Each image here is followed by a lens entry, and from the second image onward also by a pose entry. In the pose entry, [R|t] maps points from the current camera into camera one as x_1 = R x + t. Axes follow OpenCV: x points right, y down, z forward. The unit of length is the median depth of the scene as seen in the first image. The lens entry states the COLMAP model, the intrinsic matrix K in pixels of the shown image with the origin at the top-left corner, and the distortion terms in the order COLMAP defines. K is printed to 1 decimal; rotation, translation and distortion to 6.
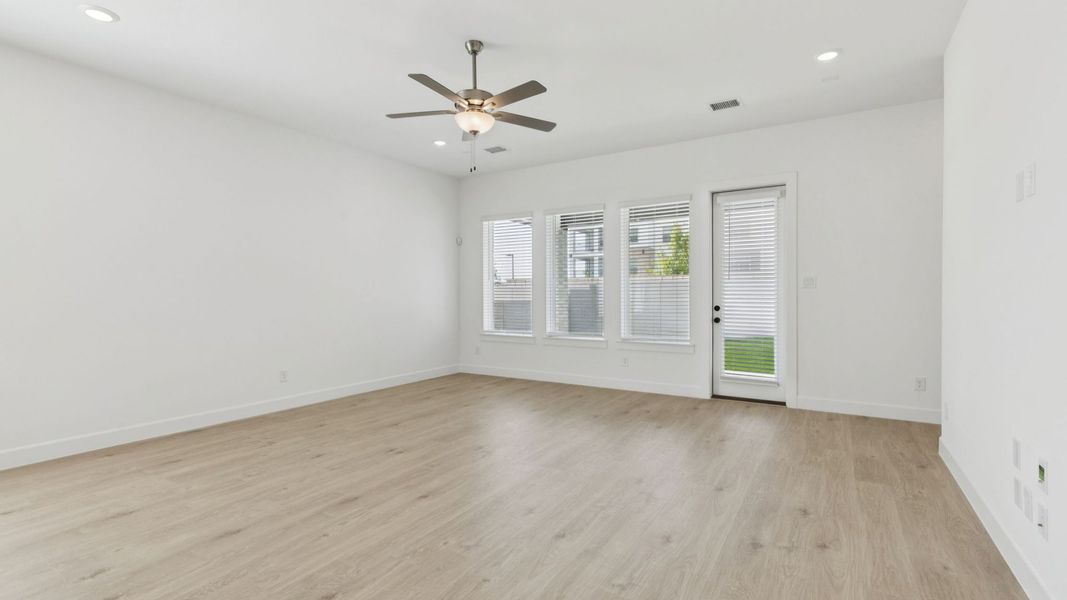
lens RADIAL K [[488.7, 0, 546.6], [0, 488.7, 298.6], [0, 0, 1]] dist [0.008899, -0.000129]
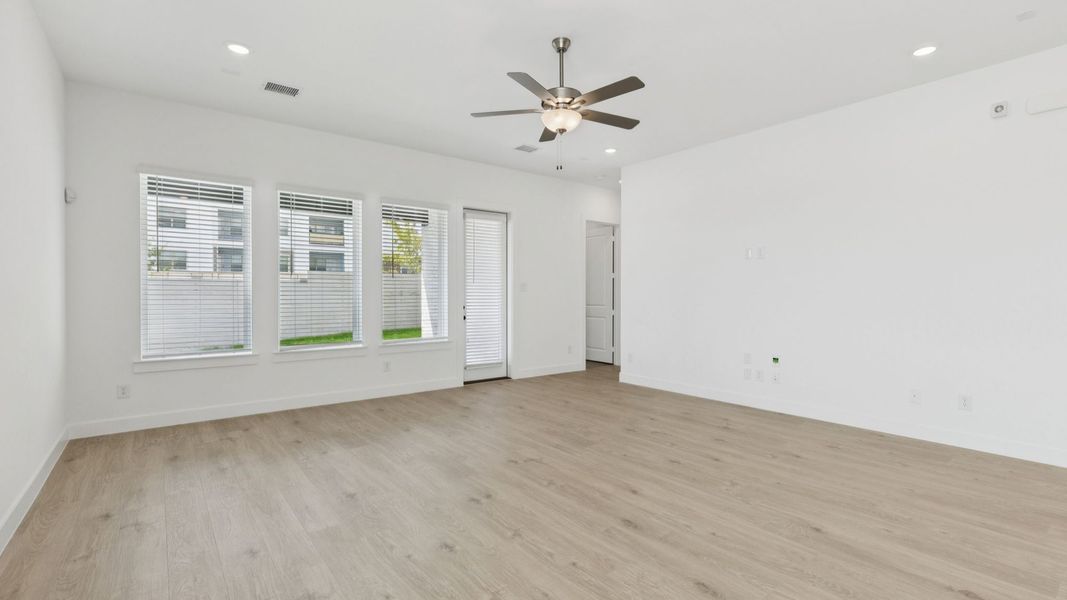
lens RADIAL K [[482.0, 0, 533.5], [0, 482.0, 300.0], [0, 0, 1]] dist [0.022804, 0.000077]
pose [[0.347386, -0.009891, 0.937670, -1.228504], [0.004754, 0.999950, 0.008786, -0.012172], [-0.937710, 0.001405, 0.347416, 0.804804]]
